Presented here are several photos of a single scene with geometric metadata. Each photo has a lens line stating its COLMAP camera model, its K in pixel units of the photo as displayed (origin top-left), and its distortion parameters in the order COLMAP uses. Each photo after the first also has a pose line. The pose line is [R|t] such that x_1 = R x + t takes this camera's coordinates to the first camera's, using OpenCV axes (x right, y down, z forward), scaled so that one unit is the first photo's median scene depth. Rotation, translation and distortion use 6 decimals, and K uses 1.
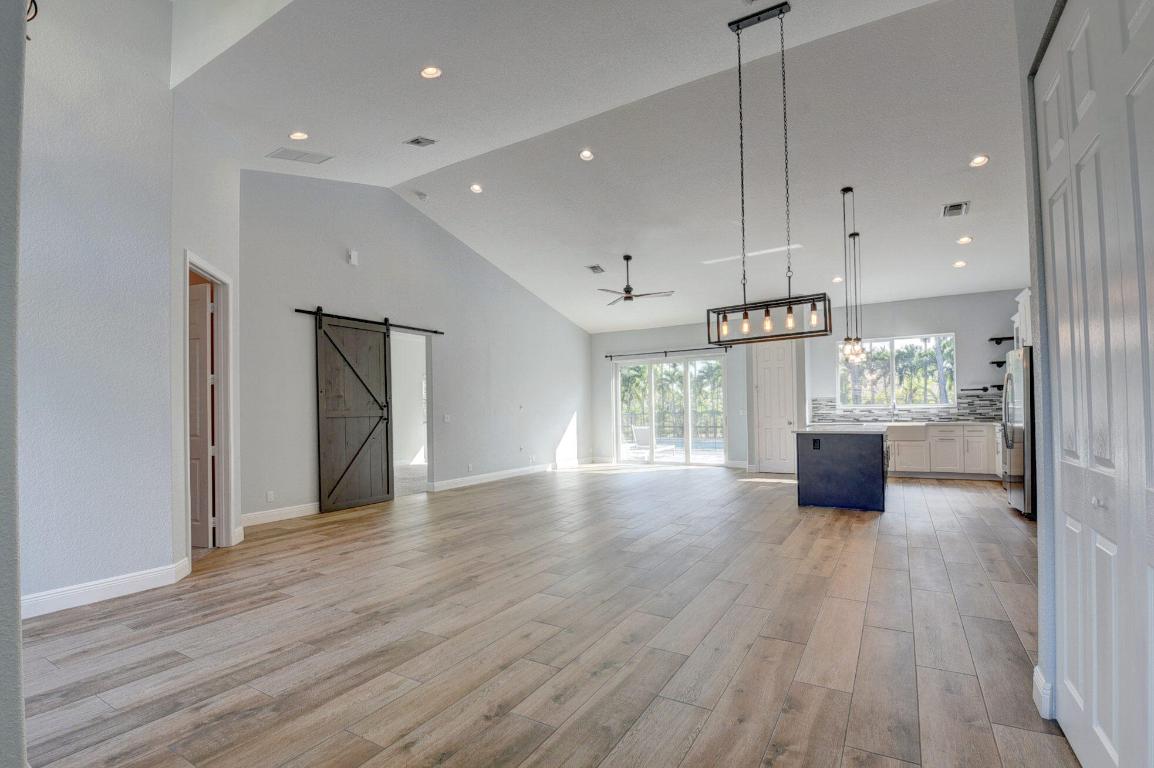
lens RADIAL K [[528.4, 0, 579.1], [0, 528.4, 402.7], [0, 0, 1]] dist [0.029198, -0.041376]
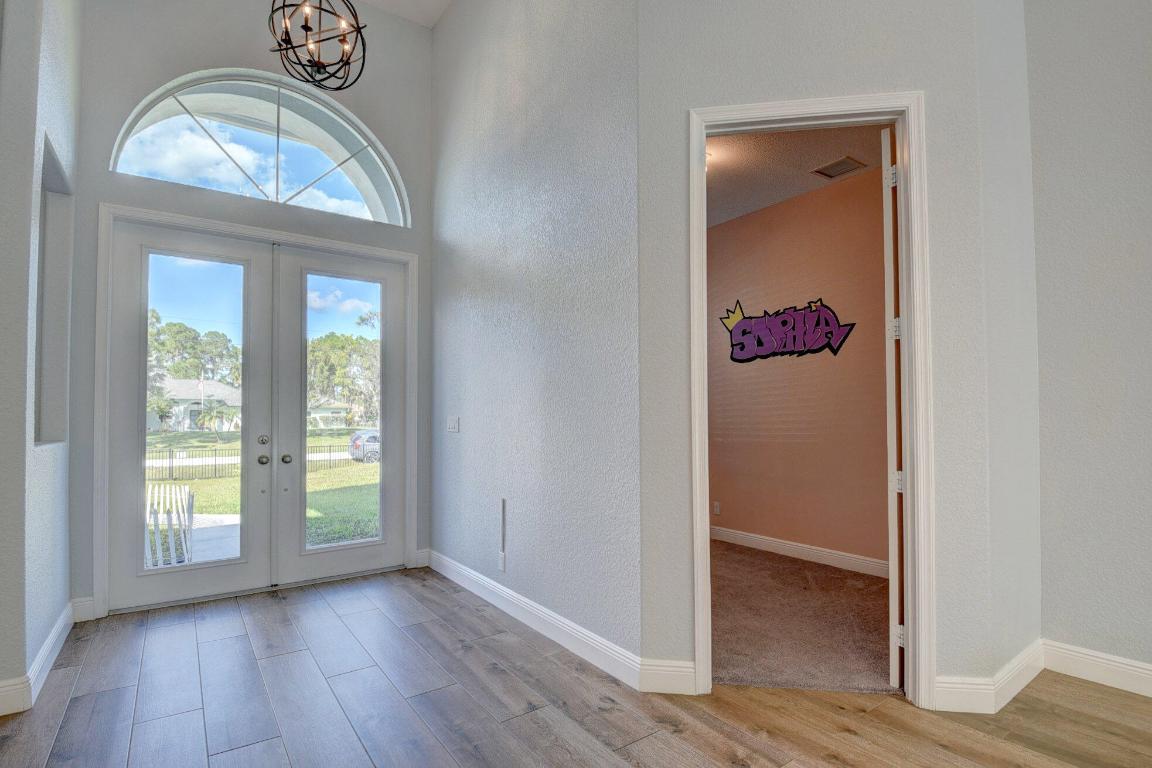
lens RADIAL K [[555.5, 0, 581.6], [0, 555.5, 402.7], [0, 0, 1]] dist [-0.001230, -0.000296]
pose [[-0.392309, 0.000621, -0.919833, -0.098372], [0.029100, 0.999508, -0.011736, 0.013938], [0.919373, -0.031371, -0.392134, 0.699102]]
